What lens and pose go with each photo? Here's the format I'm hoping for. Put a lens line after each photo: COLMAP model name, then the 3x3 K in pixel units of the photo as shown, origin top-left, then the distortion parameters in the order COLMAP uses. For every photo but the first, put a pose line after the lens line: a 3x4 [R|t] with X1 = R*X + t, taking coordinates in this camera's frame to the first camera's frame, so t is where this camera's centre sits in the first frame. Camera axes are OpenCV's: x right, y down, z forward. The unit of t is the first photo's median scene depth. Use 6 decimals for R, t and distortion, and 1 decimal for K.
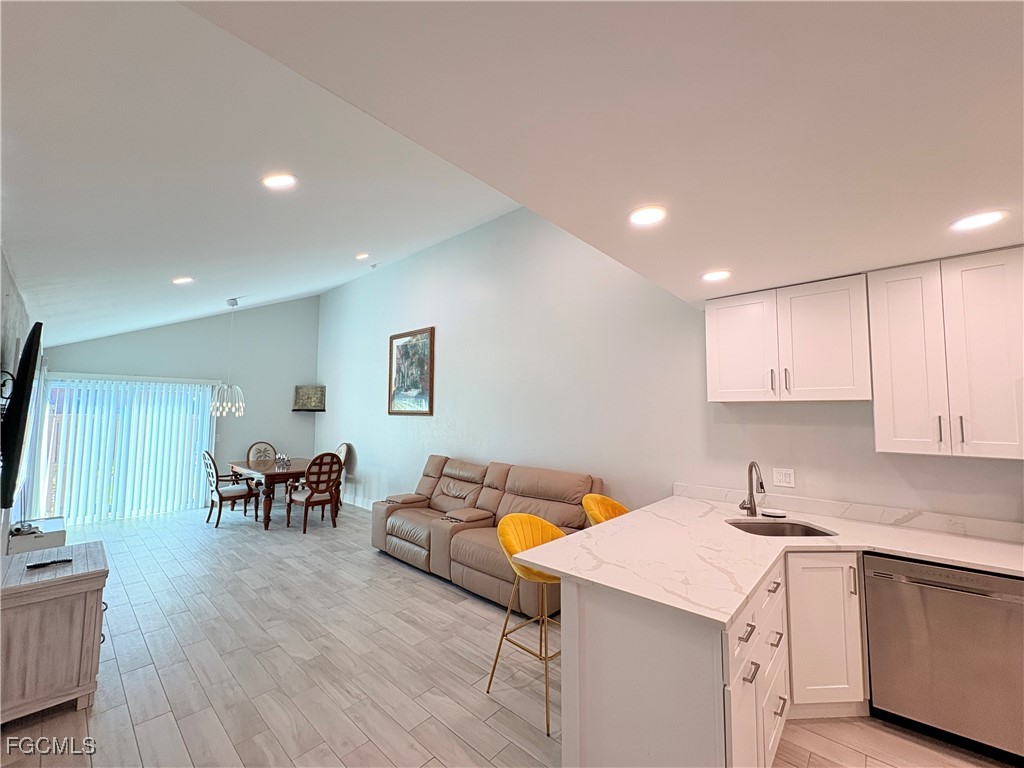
lens RADIAL K [[409.5, 0, 513.3], [0, 409.5, 385.2], [0, 0, 1]] dist [-0.000843, 0.000814]
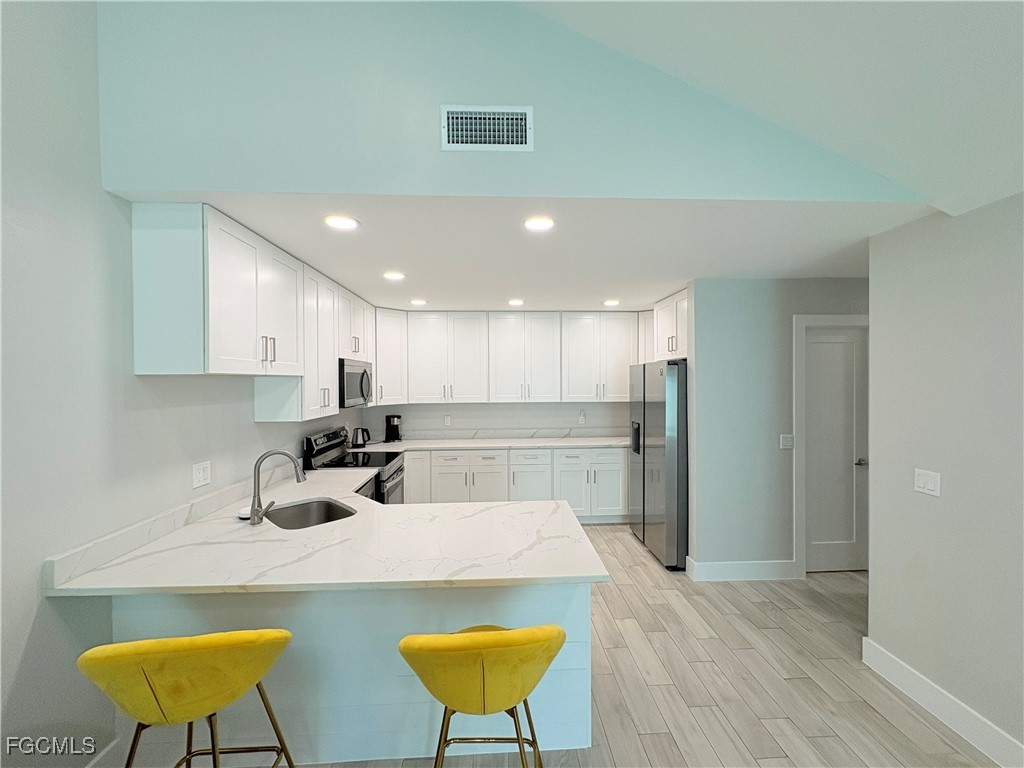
lens RADIAL K [[409.5, 0, 513.8], [0, 409.5, 385.5], [0, 0, 1]] dist [-0.000843, 0.000814]
pose [[-0.703944, -0.012691, 0.710142, -0.144170], [-0.048703, 0.998349, -0.030436, 0.028075], [-0.708583, -0.056012, -0.703401, 0.571600]]
